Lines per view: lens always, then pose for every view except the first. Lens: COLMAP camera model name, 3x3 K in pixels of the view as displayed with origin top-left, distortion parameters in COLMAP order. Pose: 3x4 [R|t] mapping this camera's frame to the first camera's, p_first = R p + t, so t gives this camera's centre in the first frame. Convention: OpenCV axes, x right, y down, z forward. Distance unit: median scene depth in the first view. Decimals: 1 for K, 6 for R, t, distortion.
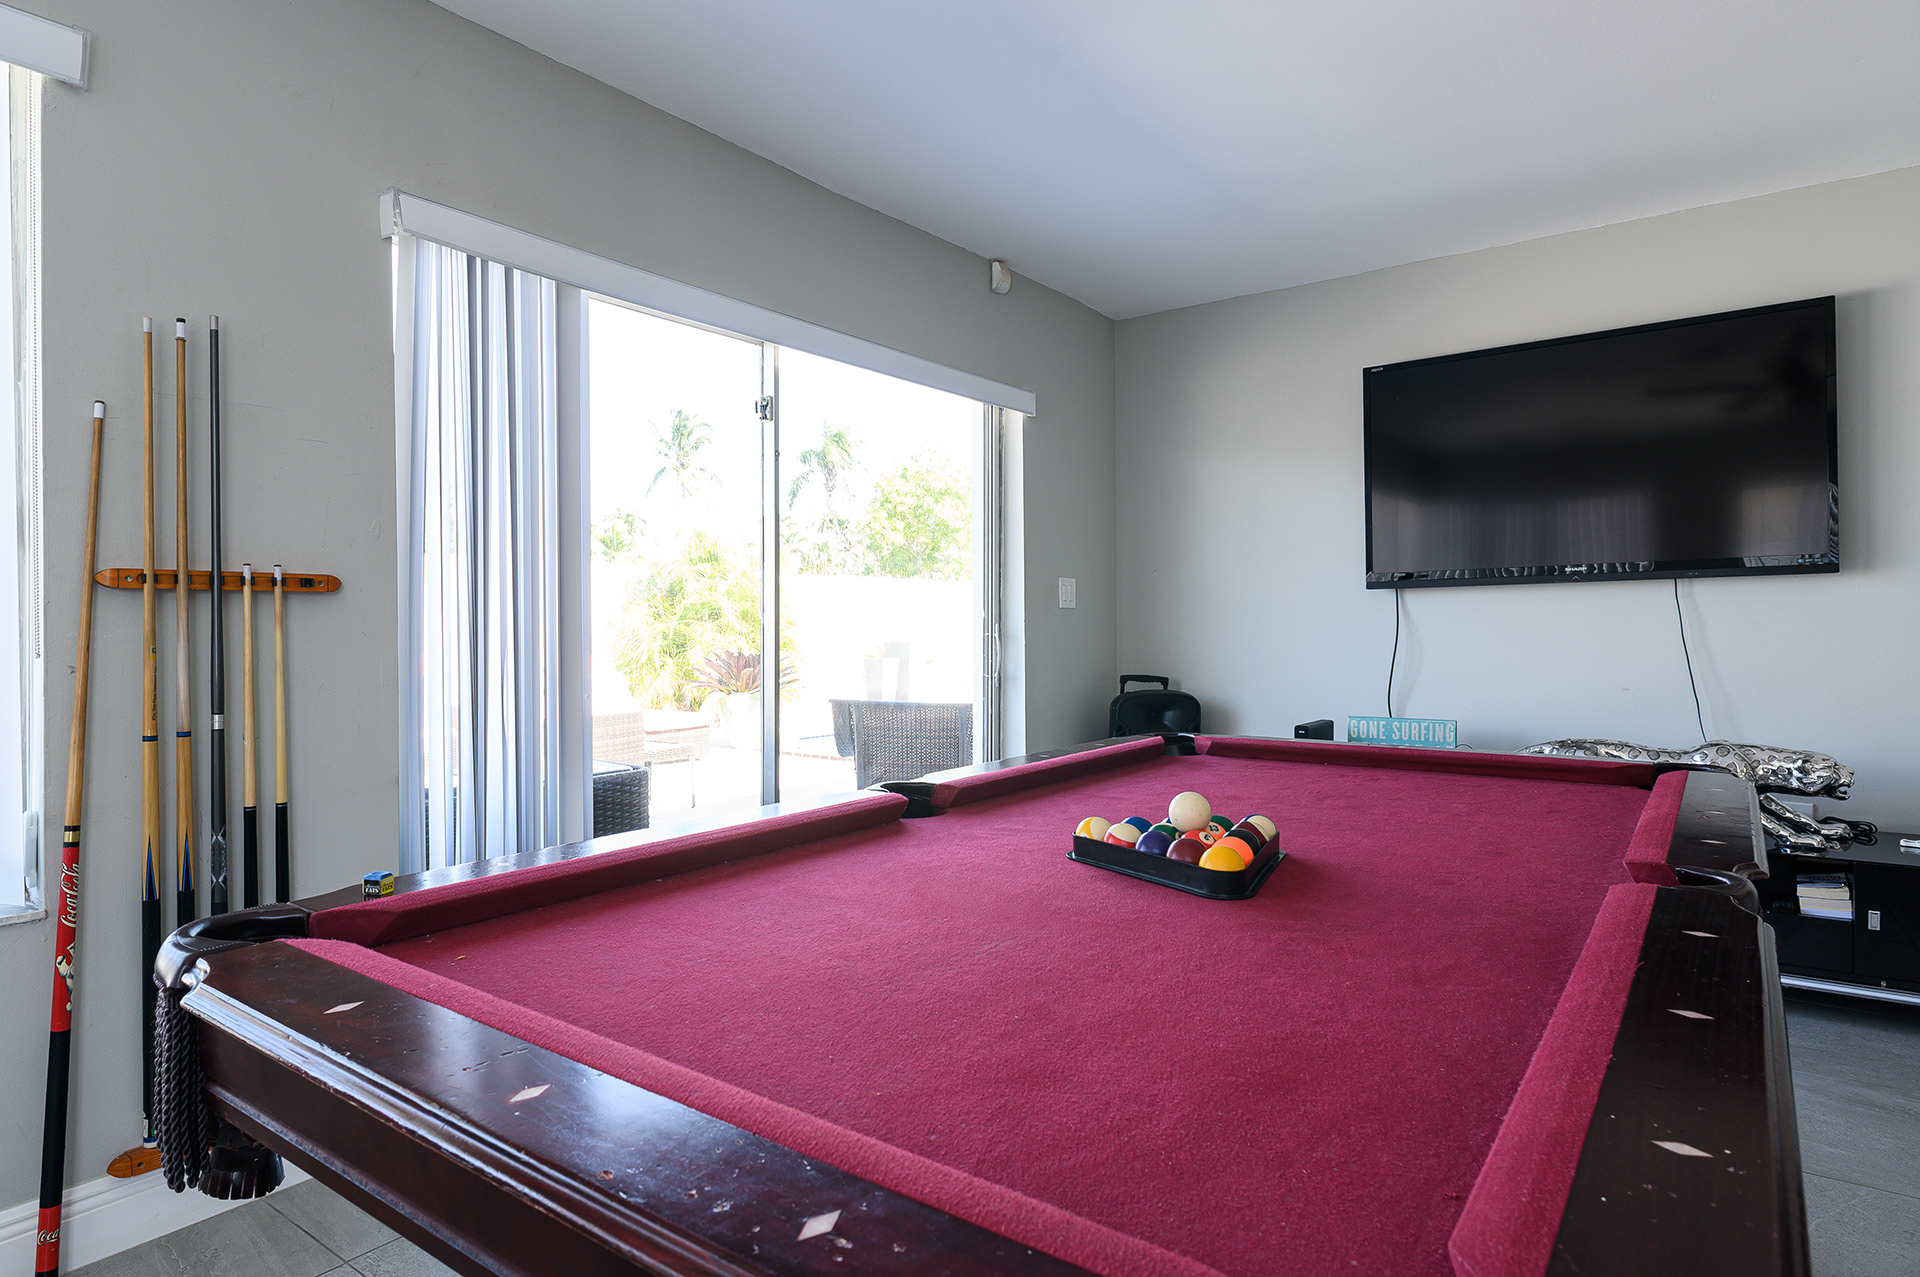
lens RADIAL K [[1075.2, 0, 960.0], [0, 1075.2, 638.5], [0, 0, 1]] dist [-0.002722, -0.001500]
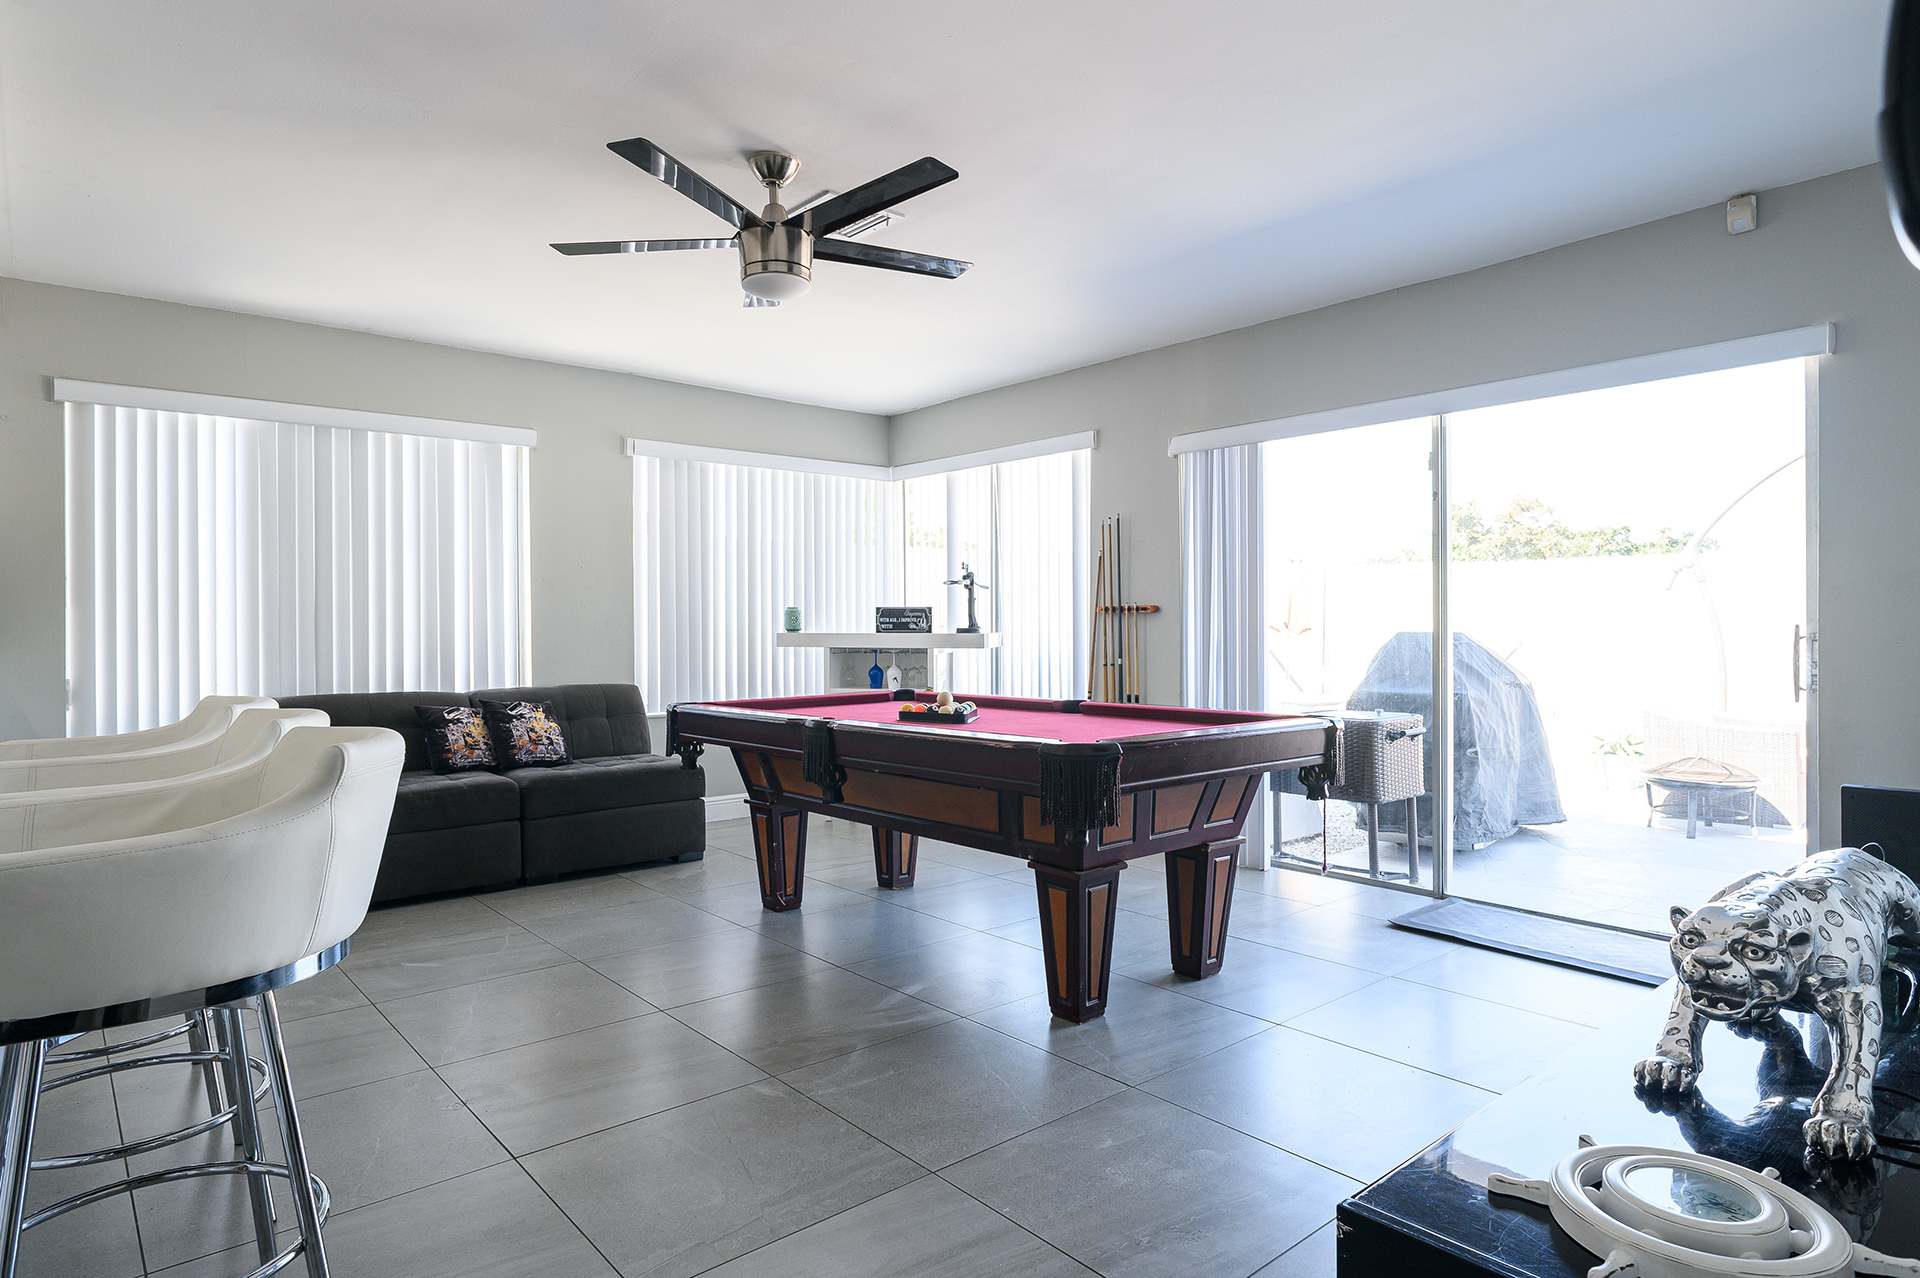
lens RADIAL K [[1085.7, 0, 948.2], [0, 1085.7, 602.8], [0, 0, 1]] dist [-0.001815, -0.001166]
pose [[-0.238075, -0.019914, -0.971043, 1.327281], [-0.011163, 0.999780, -0.017767, -0.010612], [0.971183, 0.006610, -0.238245, 0.781899]]
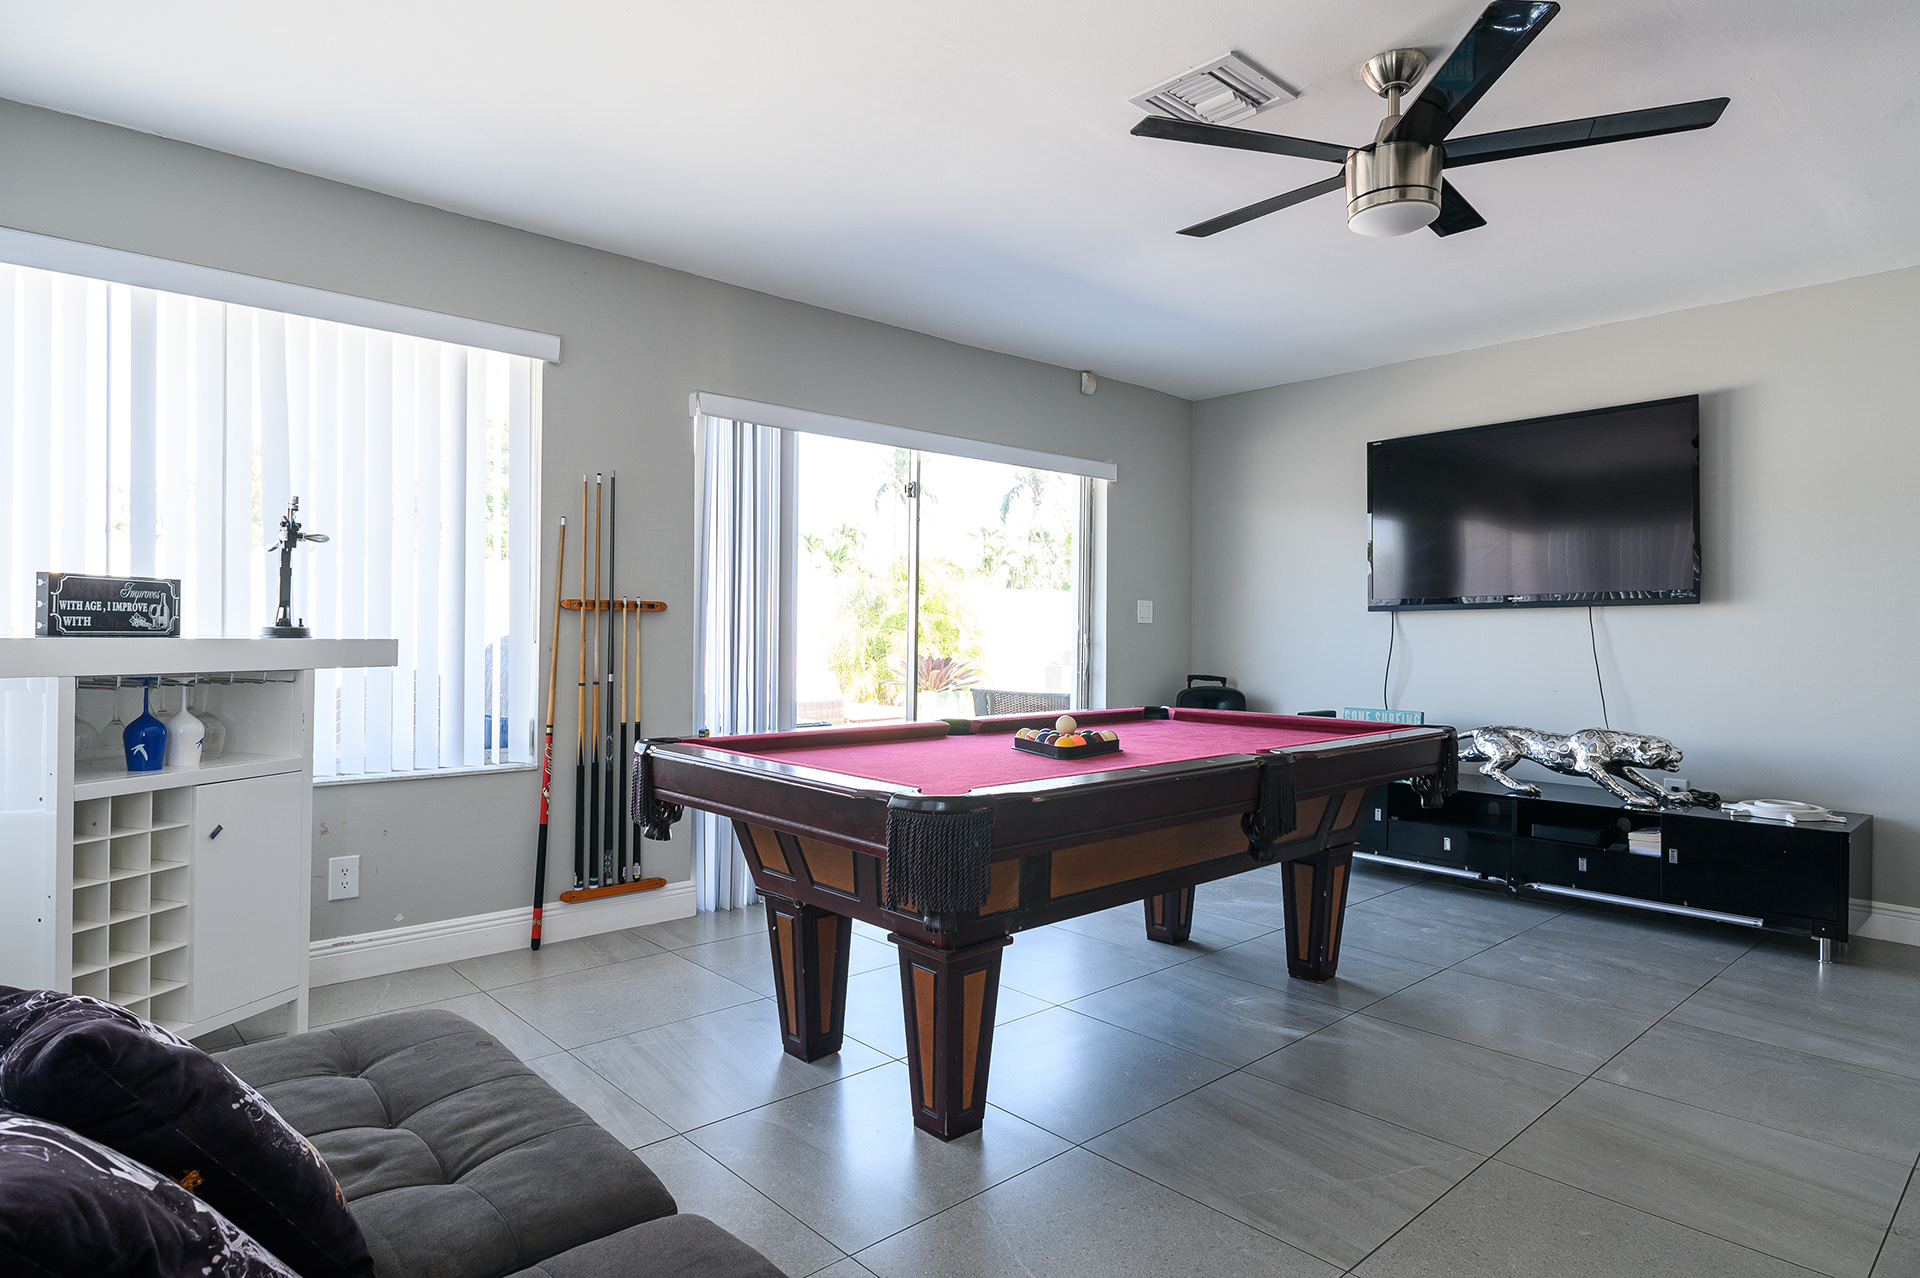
lens RADIAL K [[1075.2, 0, 960.0], [0, 1075.2, 639.0], [0, 0, 1]] dist [-0.002722, -0.001500]
pose [[0.980356, 0.014599, -0.196694, 0.199206], [-0.016439, 0.999835, -0.007725, 0.007647], [0.196549, 0.010807, 0.980434, -0.501207]]
